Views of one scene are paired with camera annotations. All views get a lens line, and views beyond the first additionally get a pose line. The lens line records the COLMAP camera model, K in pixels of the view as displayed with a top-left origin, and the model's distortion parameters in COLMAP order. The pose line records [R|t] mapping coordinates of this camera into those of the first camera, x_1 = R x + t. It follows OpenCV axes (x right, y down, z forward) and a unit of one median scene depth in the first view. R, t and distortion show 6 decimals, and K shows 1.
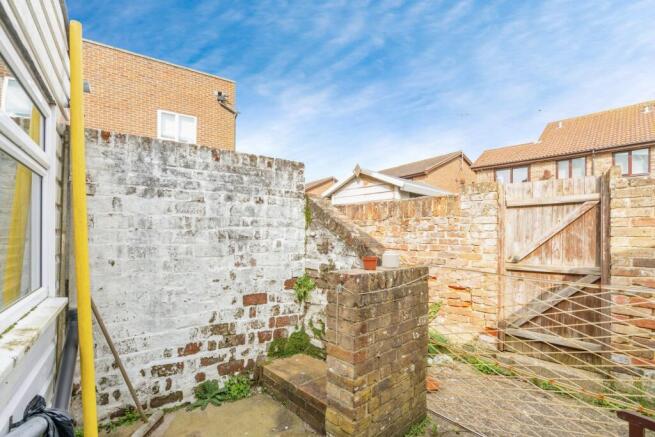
lens RADIAL K [[299.1, 0, 328.3], [0, 299.1, 223.2], [0, 0, 1]] dist [-0.000716, -0.000005]
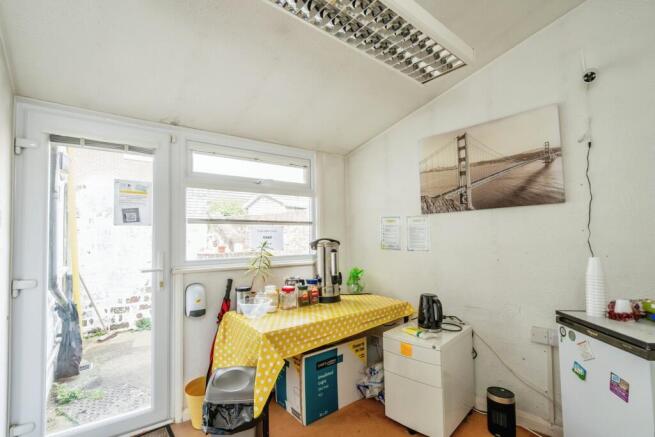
lens RADIAL K [[299.1, 0, 326.6], [0, 299.1, 219.0], [0, 0, 1]] dist [-0.000716, -0.000005]
pose [[0.996925, -0.014314, 0.077043, 0.604324], [0.015925, 0.999666, -0.020344, -0.015898], [-0.076727, 0.021508, 0.996820, -0.957635]]
